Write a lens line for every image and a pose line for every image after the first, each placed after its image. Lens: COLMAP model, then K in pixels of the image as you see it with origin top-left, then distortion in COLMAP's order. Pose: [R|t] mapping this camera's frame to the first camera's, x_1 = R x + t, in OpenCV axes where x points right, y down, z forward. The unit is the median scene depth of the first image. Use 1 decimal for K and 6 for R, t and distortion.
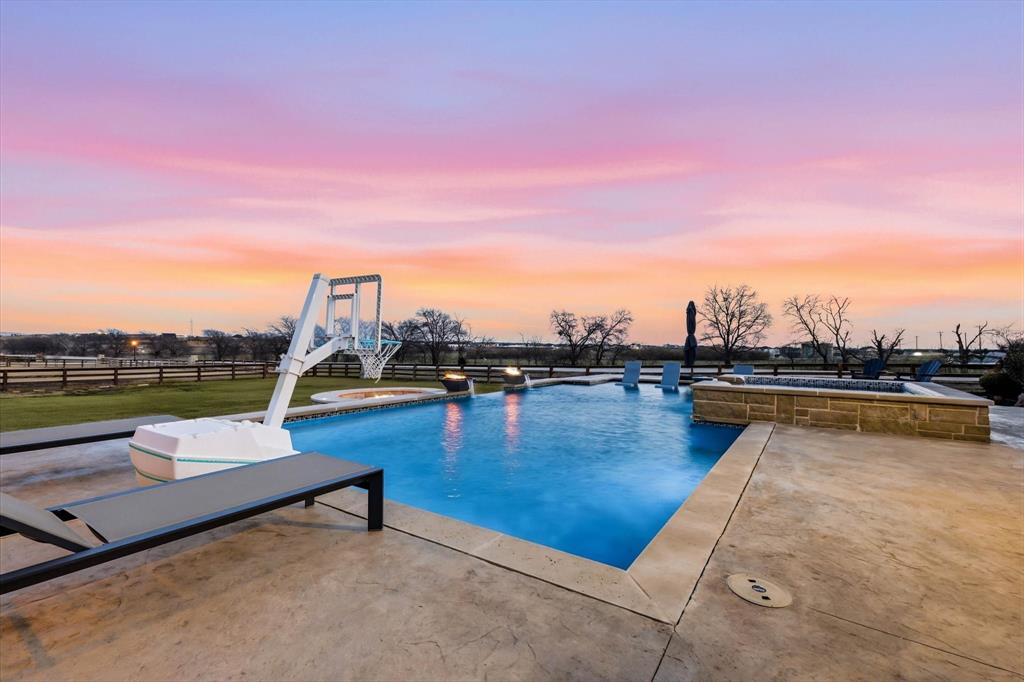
lens RADIAL K [[460.8, 0, 518.2], [0, 460.8, 343.6], [0, 0, 1]] dist [0.005611, 0.000491]
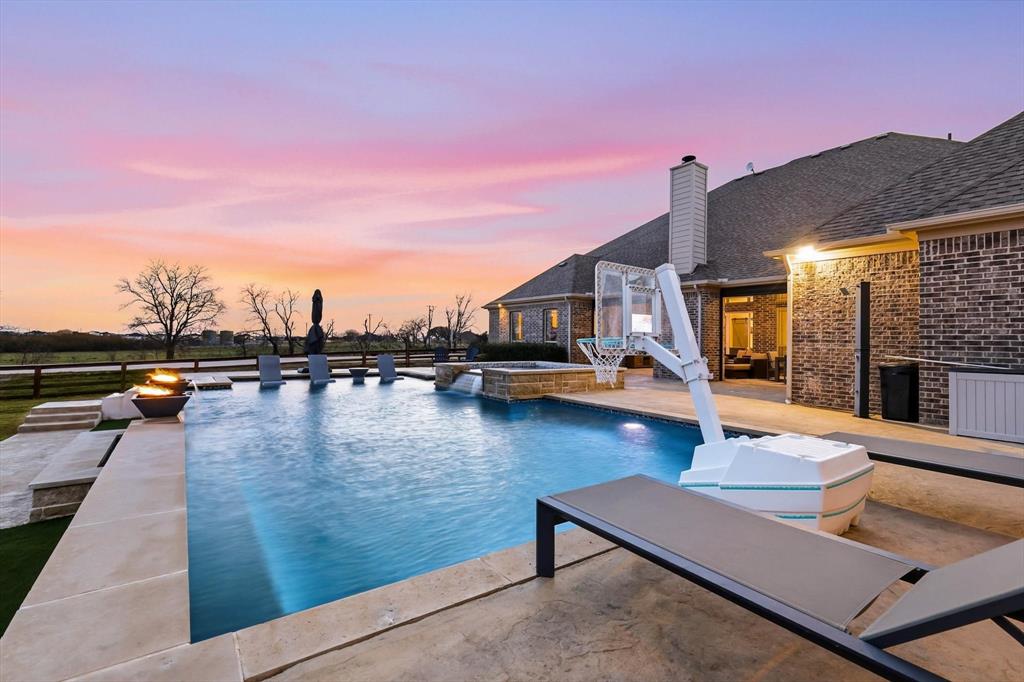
lens RADIAL K [[460.8, 0, 520.0], [0, 460.8, 338.2], [0, 0, 1]] dist [0.005611, 0.000491]
pose [[0.357404, 0.001665, 0.933948, -0.128913], [-0.017002, 0.999844, 0.004724, -0.000723], [-0.933795, -0.017568, 0.357376, 0.094119]]
